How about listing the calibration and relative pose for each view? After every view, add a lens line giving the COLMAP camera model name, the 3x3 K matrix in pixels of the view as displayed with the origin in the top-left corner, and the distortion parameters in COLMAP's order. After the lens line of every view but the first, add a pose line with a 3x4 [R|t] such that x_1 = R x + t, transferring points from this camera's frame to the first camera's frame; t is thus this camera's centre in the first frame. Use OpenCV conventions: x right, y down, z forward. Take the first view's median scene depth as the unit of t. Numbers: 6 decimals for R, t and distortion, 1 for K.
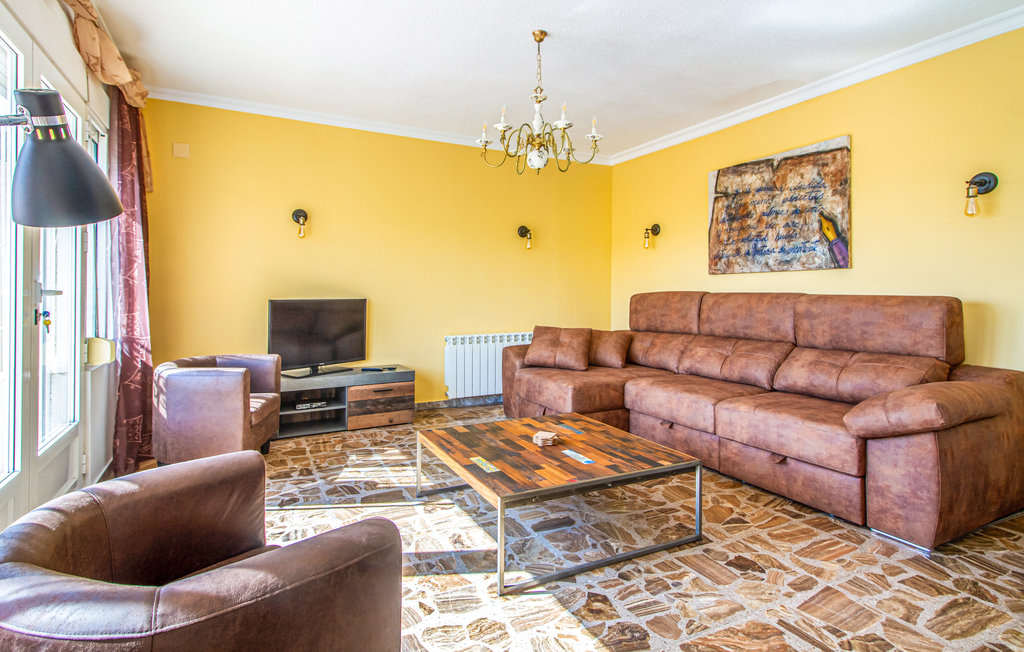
lens RADIAL K [[524.5, 0, 495.2], [0, 524.5, 286.8], [0, 0, 1]] dist [0.001190, 0.000457]
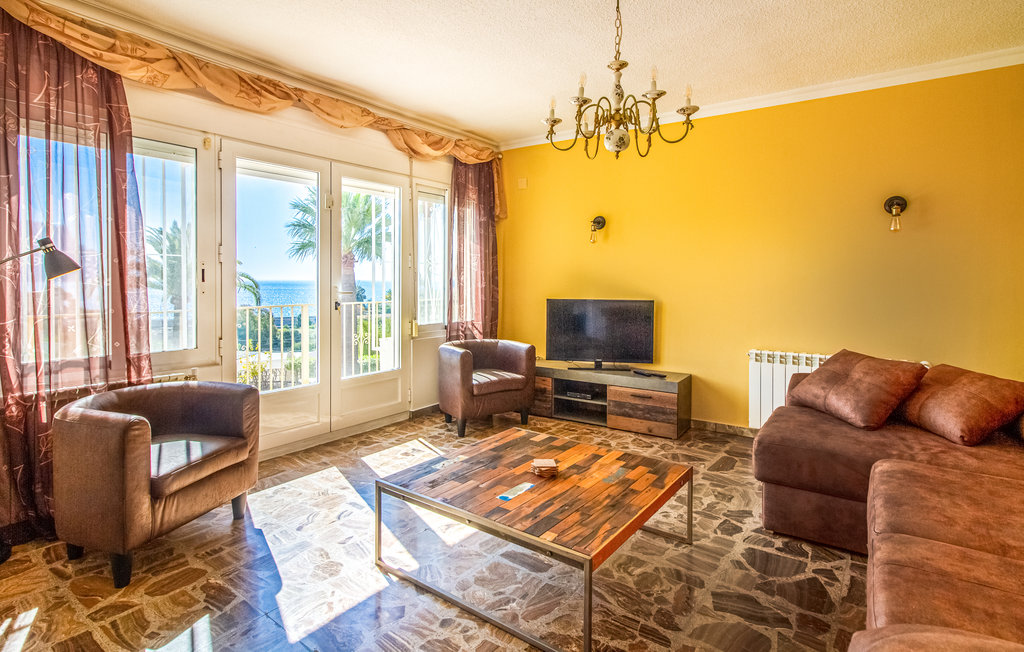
lens RADIAL K [[524.5, 0, 495.2], [0, 524.5, 286.8], [0, 0, 1]] dist [0.001190, 0.000457]
pose [[0.444598, 0.011355, -0.895658, 0.564249], [0.001784, 0.999906, 0.013562, -0.018811], [0.895728, -0.007628, 0.444536, 0.354345]]
